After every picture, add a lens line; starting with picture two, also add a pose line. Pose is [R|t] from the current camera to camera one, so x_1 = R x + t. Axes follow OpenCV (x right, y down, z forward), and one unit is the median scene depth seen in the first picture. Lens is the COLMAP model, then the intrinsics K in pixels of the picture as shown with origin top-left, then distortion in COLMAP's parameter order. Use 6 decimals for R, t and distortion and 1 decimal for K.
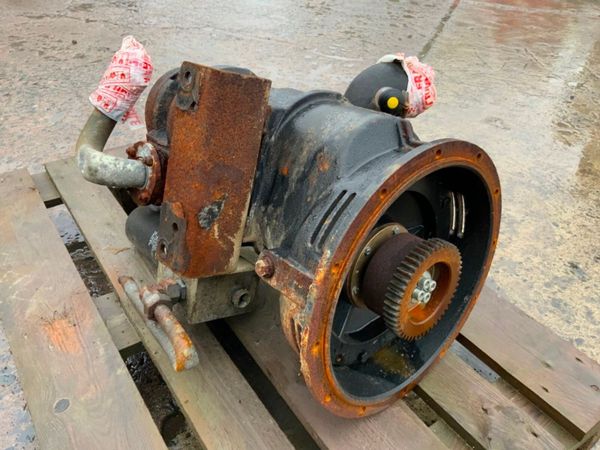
lens RADIAL K [[498.9, 0, 300.0], [0, 498.9, 225.0], [0, 0, 1]] dist [0.086973, -0.163454]
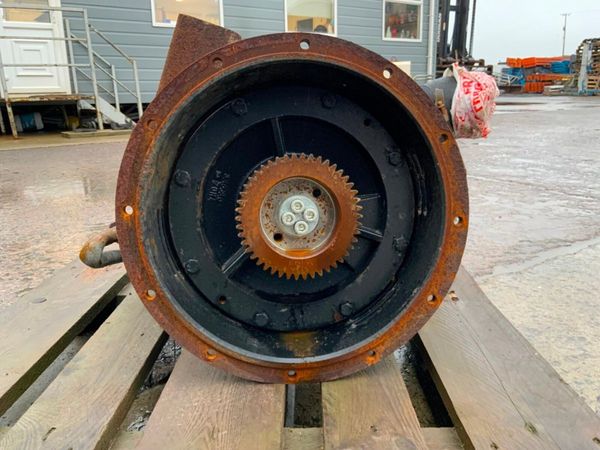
lens RADIAL K [[498.9, 0, 300.0], [0, 498.9, 225.0], [0, 0, 1]] dist [0.086973, -0.163454]
pose [[0.811068, 0.081674, -0.579222, 0.530979], [-0.289434, 0.916529, -0.276050, 0.269419], [0.508327, 0.391542, 0.767006, 0.264460]]
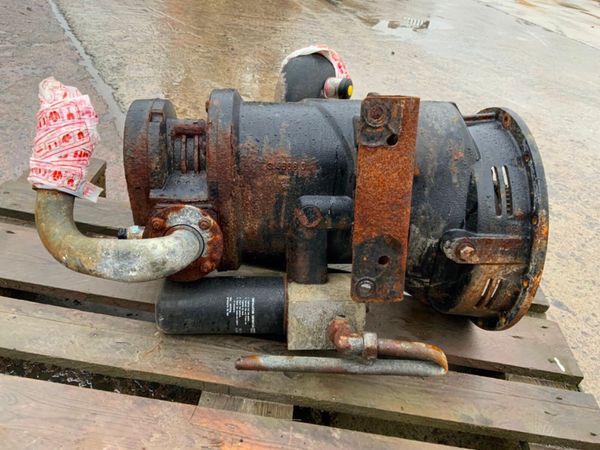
lens RADIAL K [[498.9, 0, 300.0], [0, 498.9, 225.0], [0, 0, 1]] dist [0.086973, -0.163454]
pose [[0.615827, -0.397856, 0.680049, -0.734593], [0.333169, 0.913668, 0.232827, -0.254911], [-0.713971, 0.083190, 0.695216, 0.305550]]
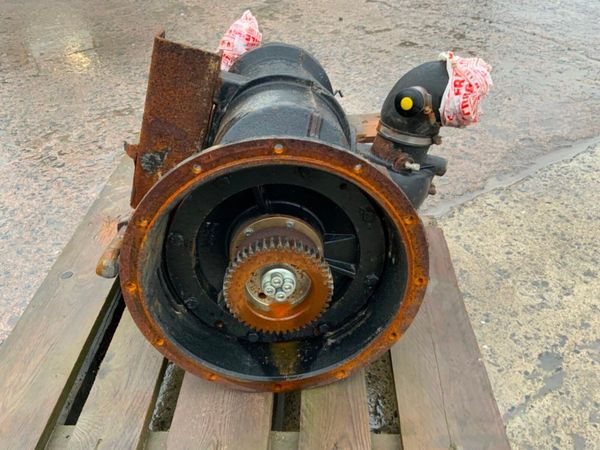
lens RADIAL K [[498.9, 0, 300.0], [0, 498.9, 225.0], [0, 0, 1]] dist [0.086973, -0.163454]
pose [[0.793860, 0.298368, -0.529870, 0.548887], [-0.285282, 0.952249, 0.108794, -0.075323], [0.537029, 0.064795, 0.841072, 0.143651]]
